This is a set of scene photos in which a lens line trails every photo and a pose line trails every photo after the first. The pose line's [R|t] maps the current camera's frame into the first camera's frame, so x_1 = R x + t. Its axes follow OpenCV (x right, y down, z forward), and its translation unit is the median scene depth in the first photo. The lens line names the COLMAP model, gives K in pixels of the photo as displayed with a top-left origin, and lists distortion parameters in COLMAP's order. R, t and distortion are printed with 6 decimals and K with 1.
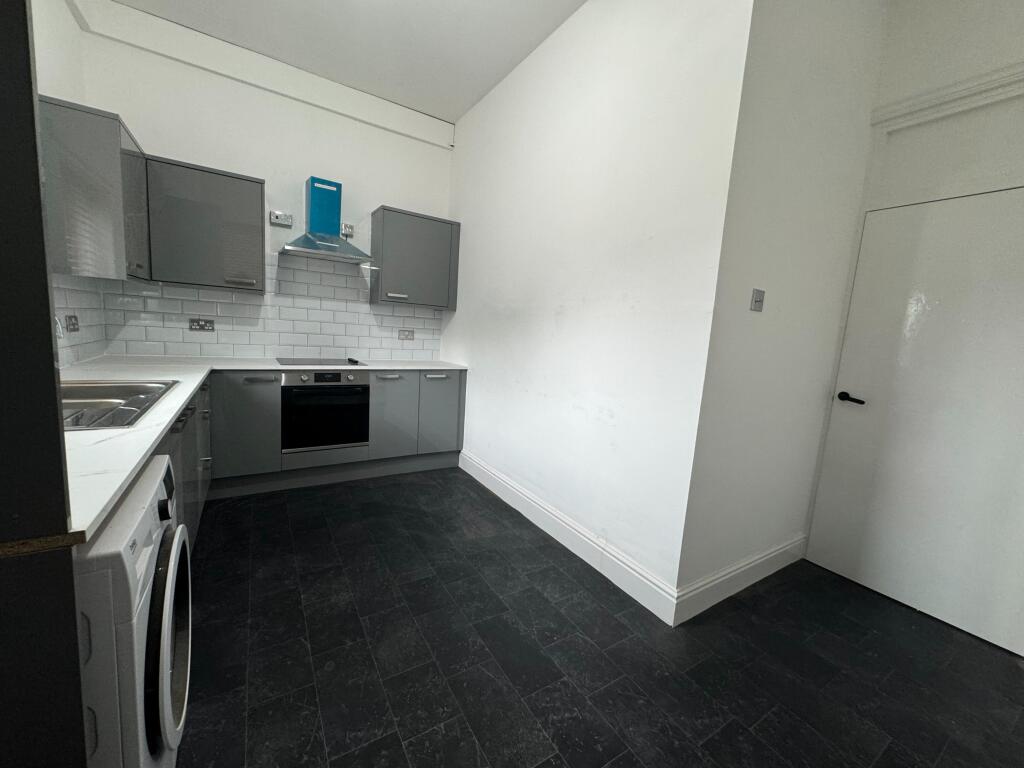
lens RADIAL K [[409.7, 0, 510.6], [0, 409.7, 384.6], [0, 0, 1]] dist [-0.000453, 0.000237]
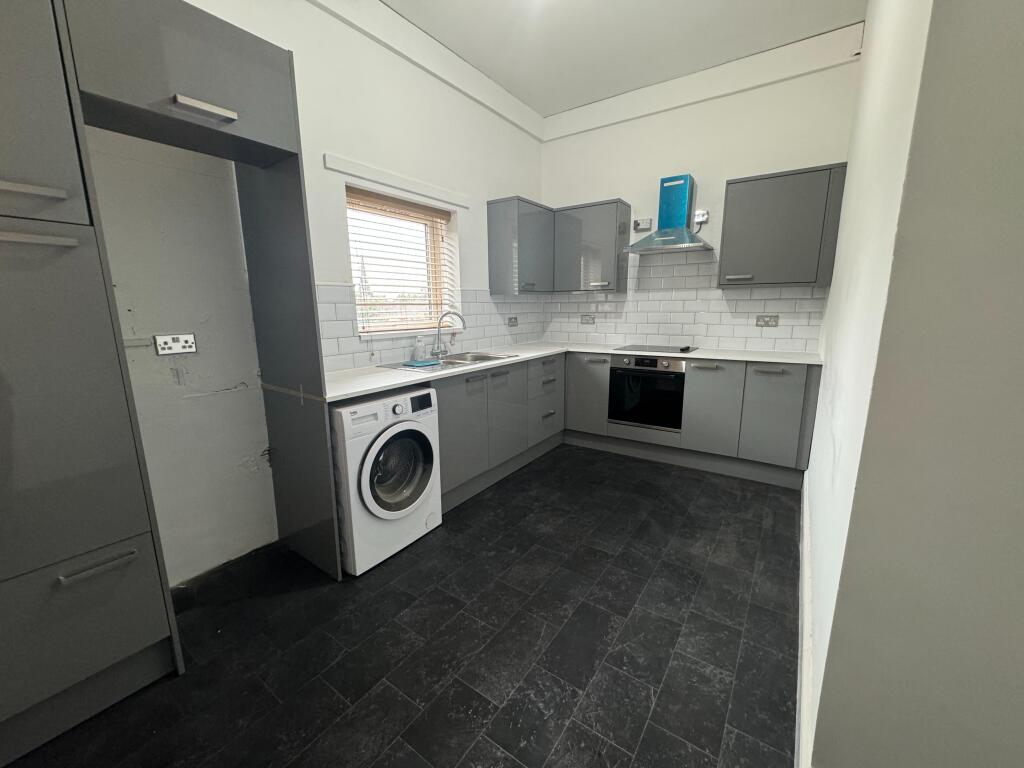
lens RADIAL K [[409.7, 0, 509.7], [0, 409.7, 383.0], [0, 0, 1]] dist [-0.000453, 0.000237]
pose [[0.380498, 0.098581, -0.919513, 0.427198], [-0.087668, 0.993669, 0.070254, -0.007775], [0.920617, 0.053881, 0.386731, 0.235977]]
